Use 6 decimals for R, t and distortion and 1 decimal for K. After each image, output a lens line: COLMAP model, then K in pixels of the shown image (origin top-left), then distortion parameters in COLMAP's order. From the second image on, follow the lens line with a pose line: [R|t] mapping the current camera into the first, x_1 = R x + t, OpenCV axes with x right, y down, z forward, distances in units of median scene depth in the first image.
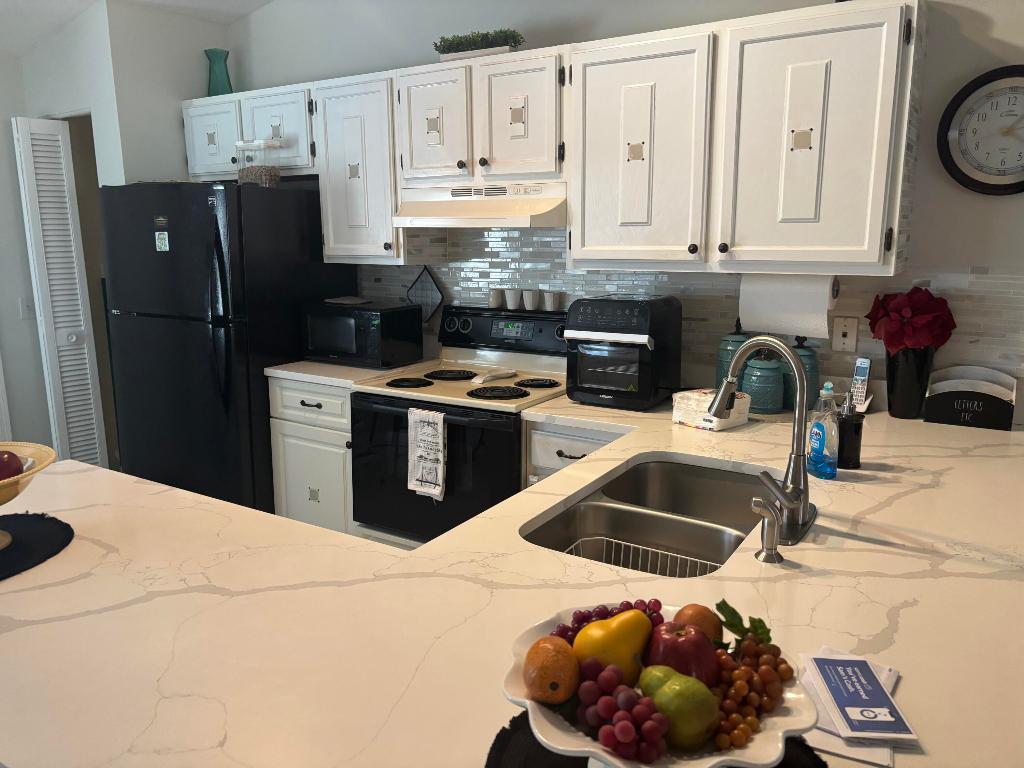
lens RADIAL K [[768.5, 0, 512.8], [0, 768.5, 383.7], [0, 0, 1]] dist [-0.013048, -0.012200]
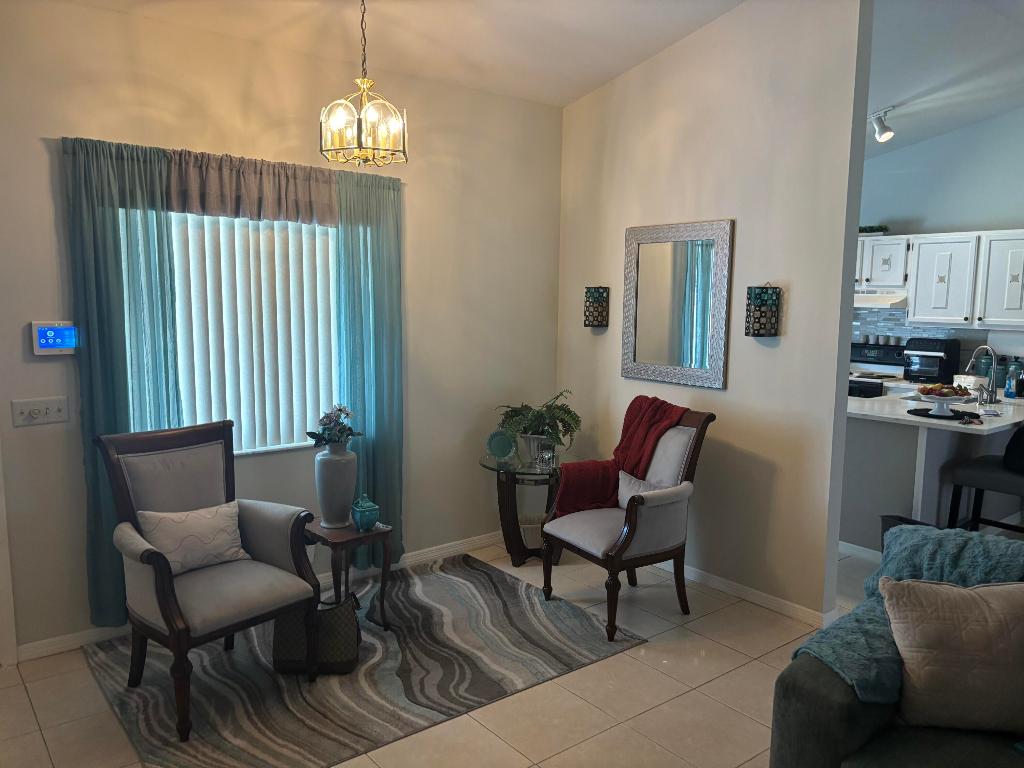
lens RADIAL K [[768.5, 0, 470.6], [0, 768.5, 398.0], [0, 0, 1]] dist [-0.013048, -0.012200]
pose [[0.931101, 0.060039, -0.359787, -0.322812], [-0.080495, 0.995864, -0.042133, 0.283958], [0.355769, 0.068191, 0.932083, -1.686394]]
